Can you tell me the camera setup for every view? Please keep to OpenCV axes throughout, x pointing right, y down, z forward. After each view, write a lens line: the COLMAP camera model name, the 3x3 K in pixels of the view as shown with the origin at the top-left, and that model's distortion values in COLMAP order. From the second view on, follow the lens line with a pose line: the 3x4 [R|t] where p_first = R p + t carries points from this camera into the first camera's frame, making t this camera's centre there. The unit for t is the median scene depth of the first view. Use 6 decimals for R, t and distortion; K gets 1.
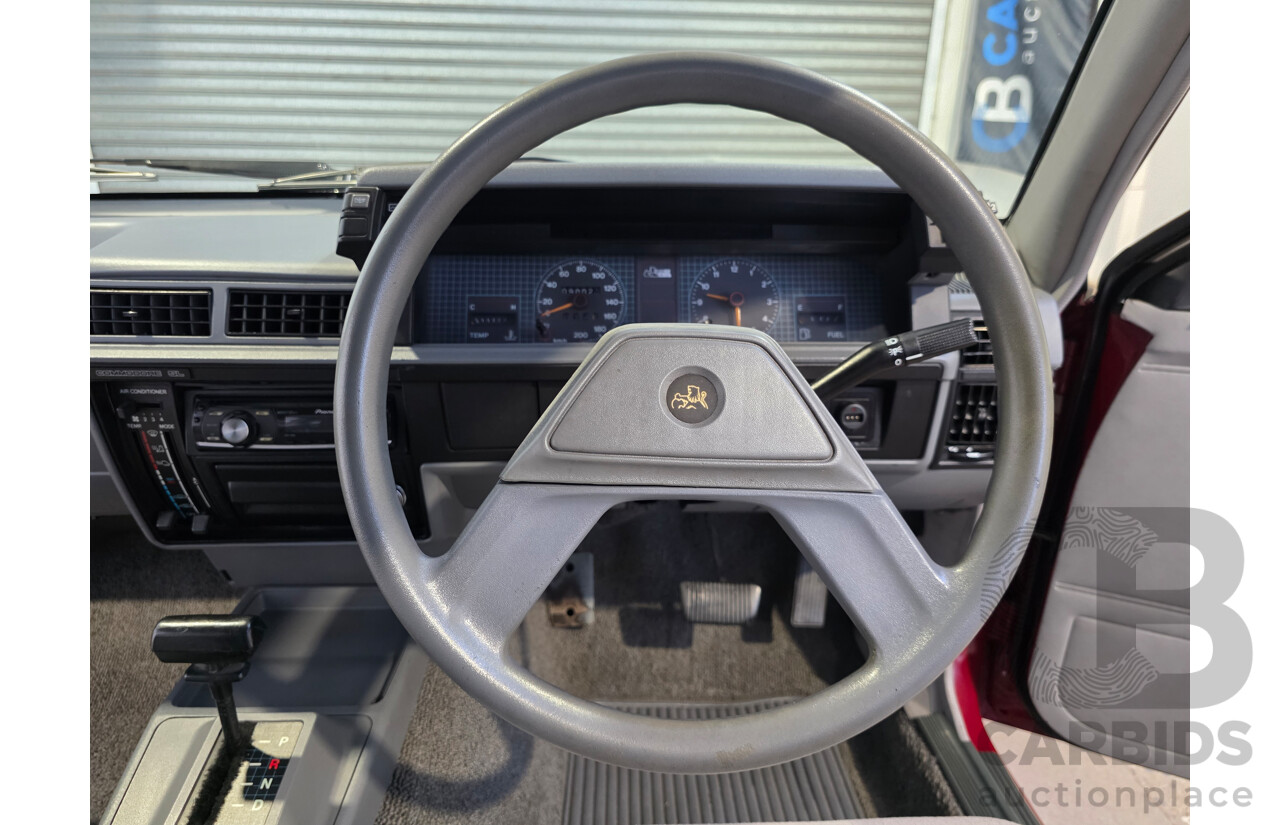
lens RADIAL K [[746.5, 0, 648.8], [0, 746.5, 400.0], [0, 0, 1]] dist [-0.002515, -0.004156]
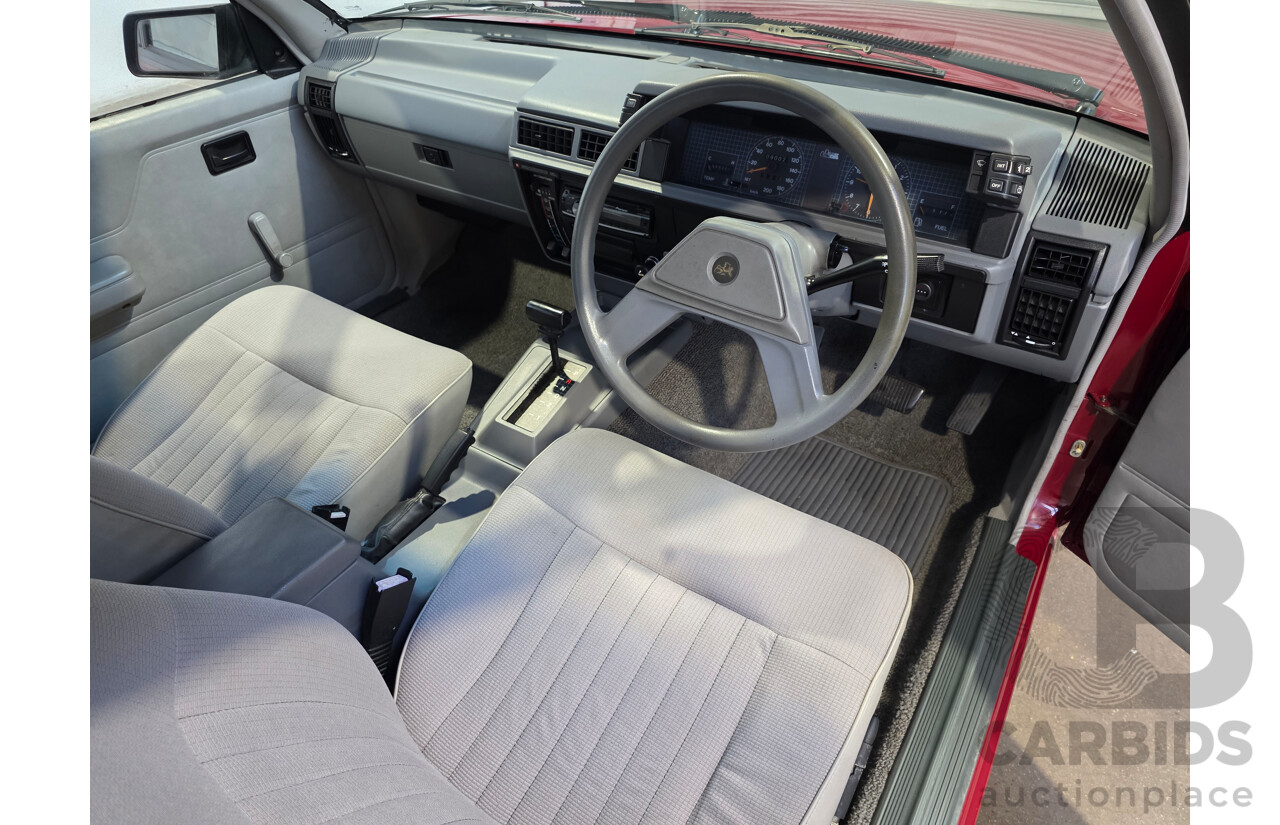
lens RADIAL K [[746.5, 0, 634.5], [0, 746.5, 413.7], [0, 0, 1]] dist [-0.002515, -0.004156]
pose [[0.807804, 0.343690, -0.478884, 0.597824], [-0.137321, 0.899797, 0.414135, -0.281681], [0.573233, -0.268779, 0.774056, -0.469096]]
